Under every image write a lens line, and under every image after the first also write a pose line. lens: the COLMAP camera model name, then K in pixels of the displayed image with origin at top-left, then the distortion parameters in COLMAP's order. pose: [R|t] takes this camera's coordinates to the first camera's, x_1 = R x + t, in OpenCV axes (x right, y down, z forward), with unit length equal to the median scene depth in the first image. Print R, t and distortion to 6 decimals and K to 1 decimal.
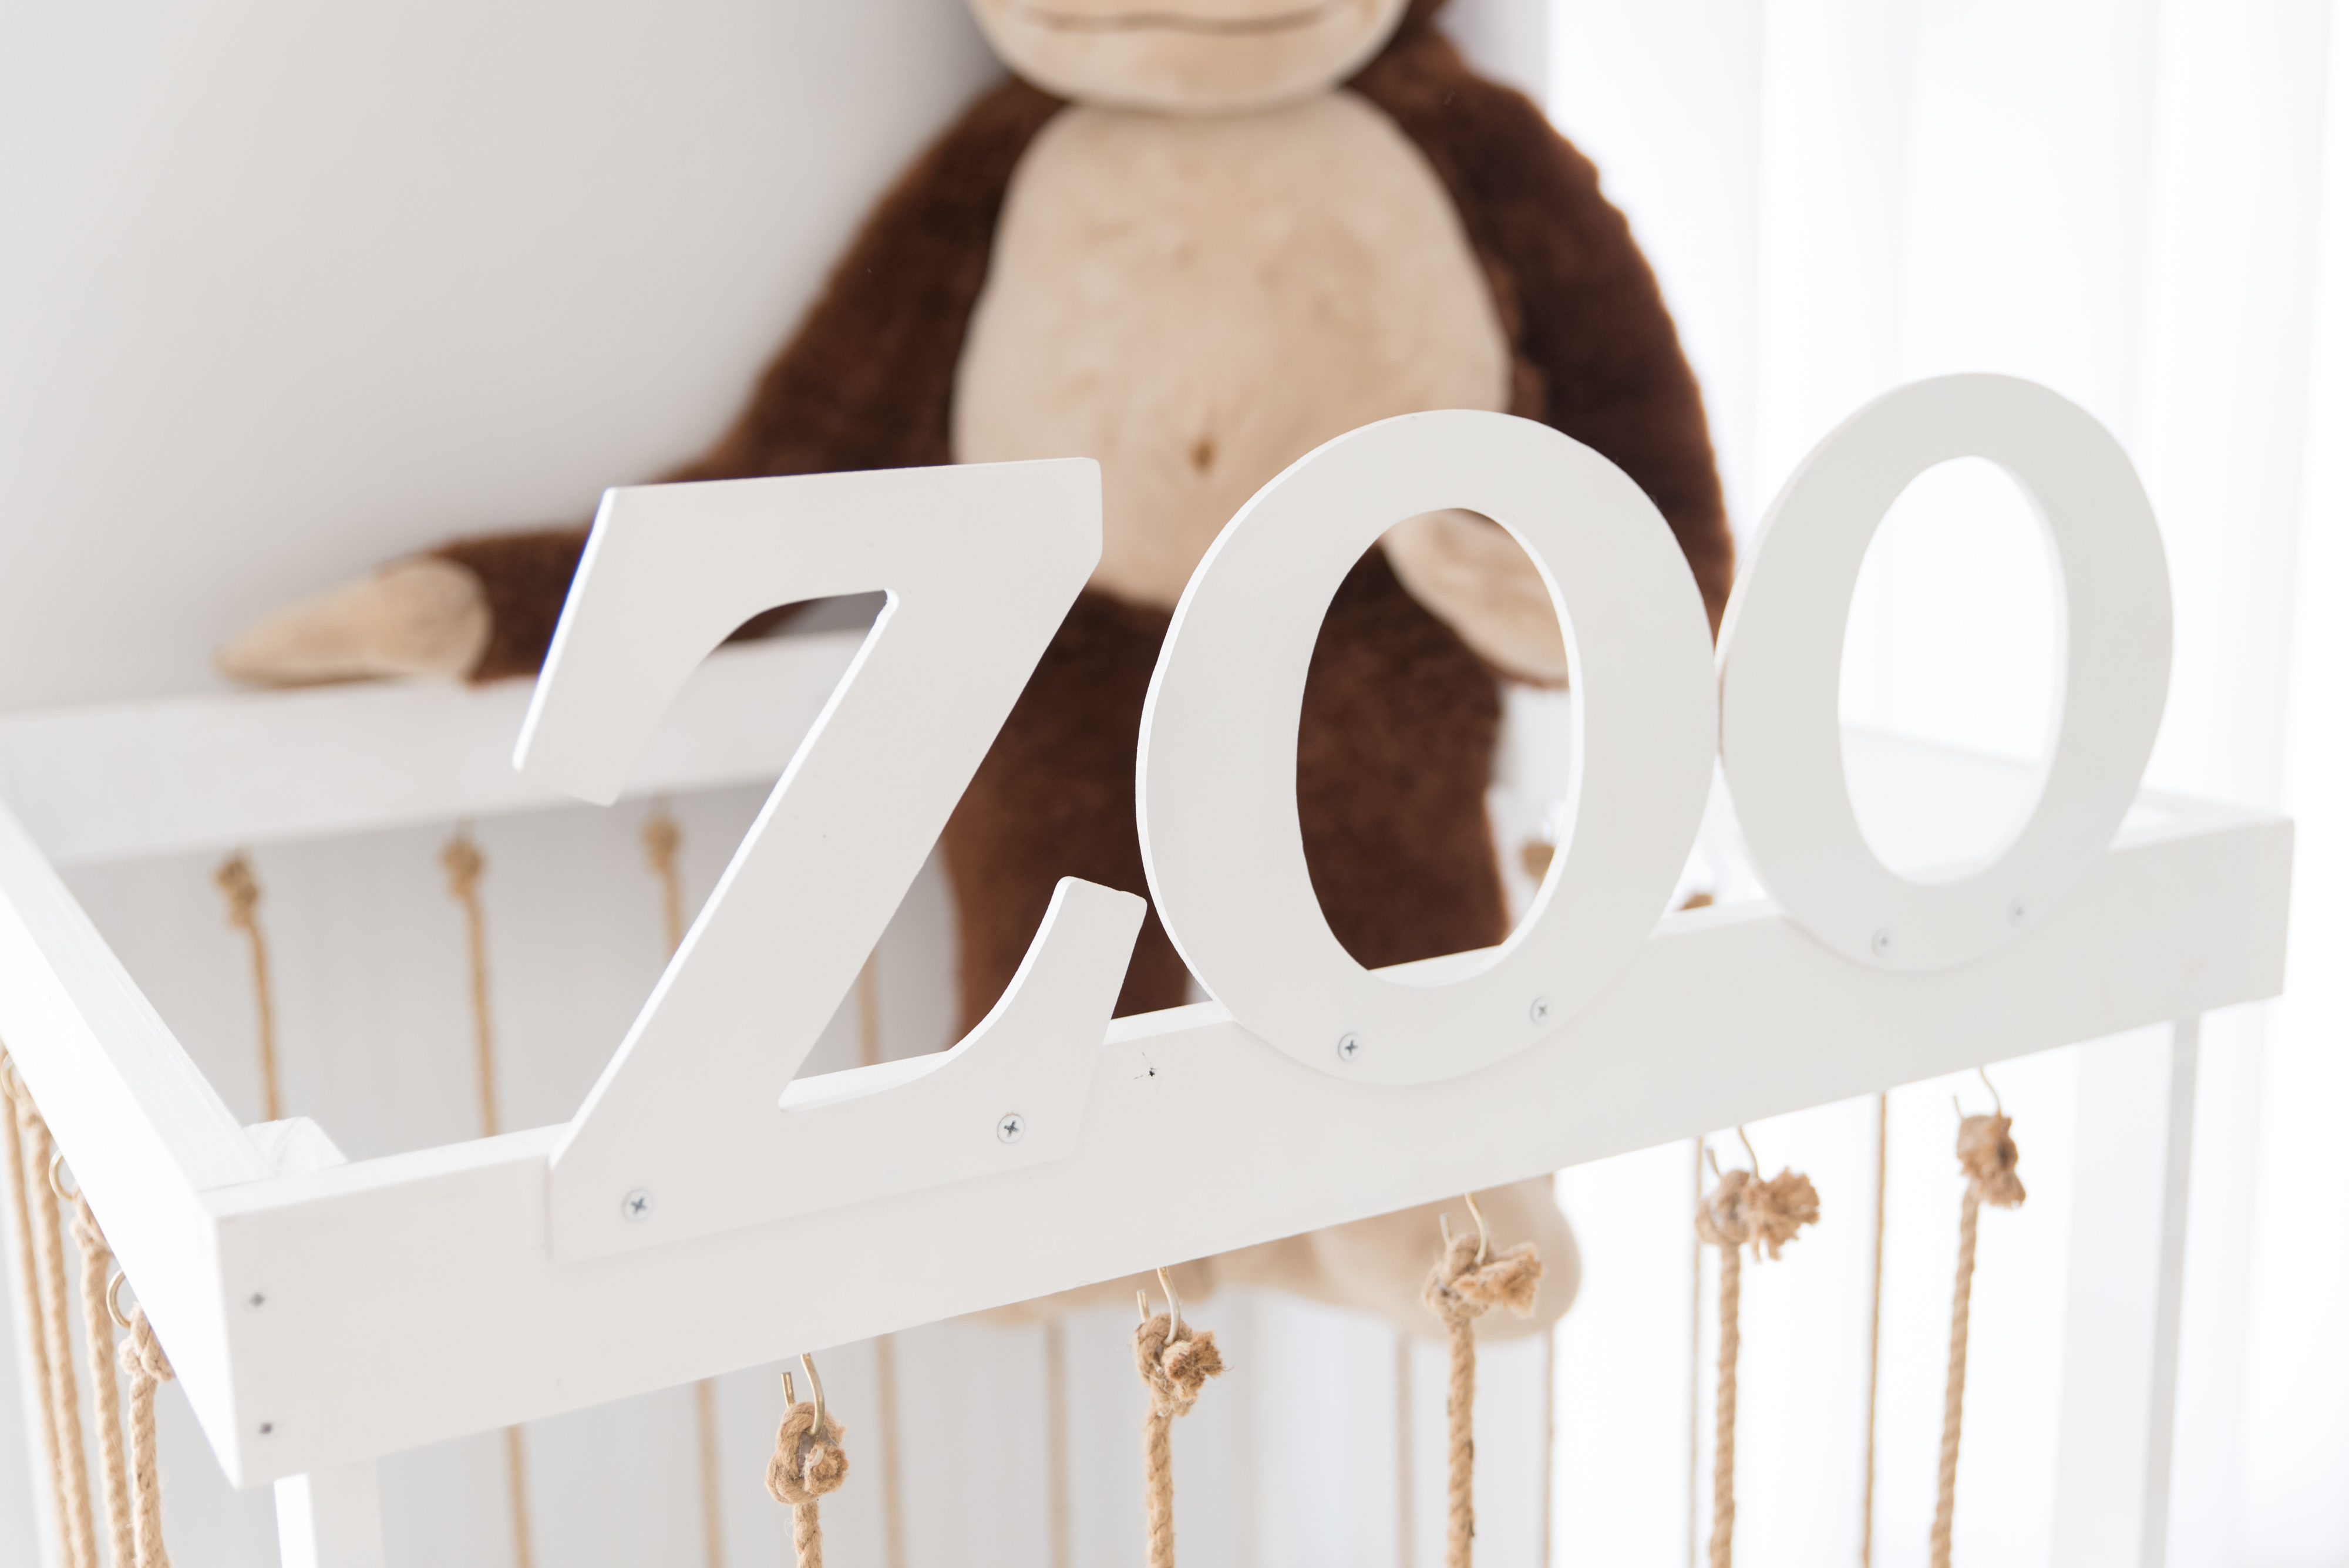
lens RADIAL K [[2856.8, 0, 1170.2], [0, 2856.8, 784.9], [0, 0, 1]] dist [-0.048857, 0.000000]
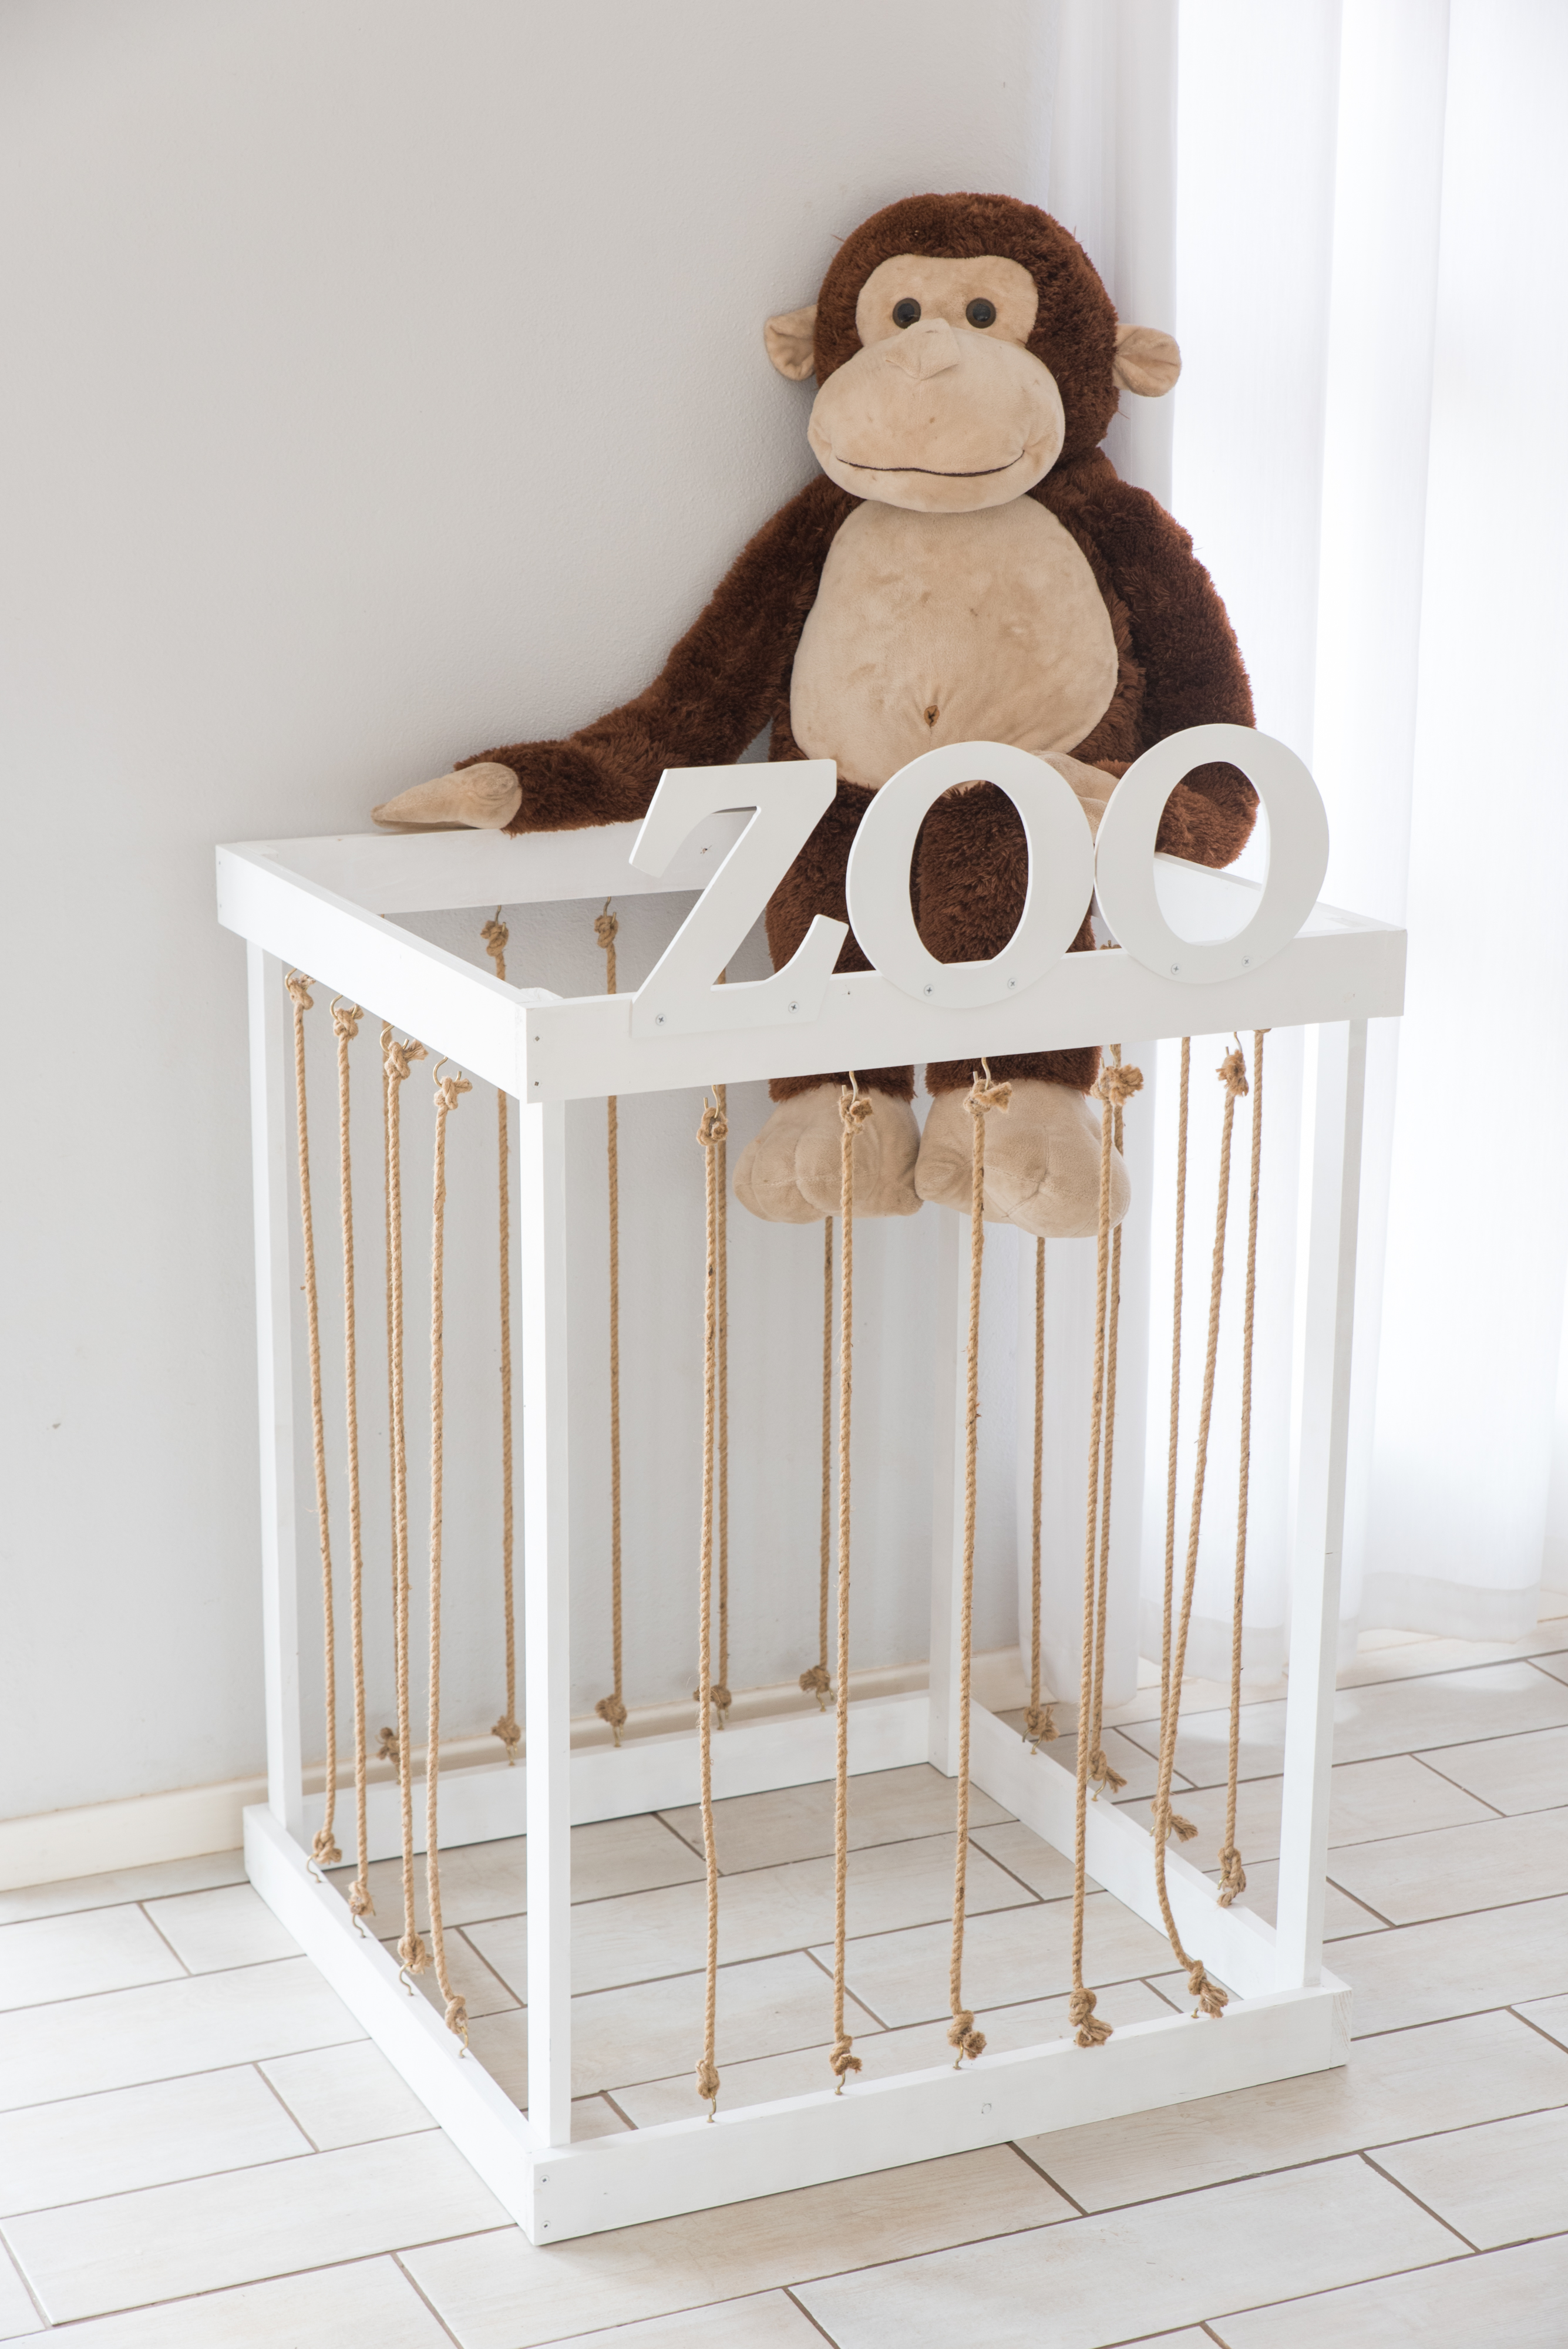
lens RADIAL K [[4033.9, 0, 779.8], [0, 4033.9, 1170.7], [0, 0, 1]] dist [0.008580, 0.000000]
pose [[0.996117, 0.043971, -0.076267, 0.125886], [-0.040788, 0.998251, 0.042800, 0.061996], [0.078016, -0.039523, 0.996168, -1.539898]]
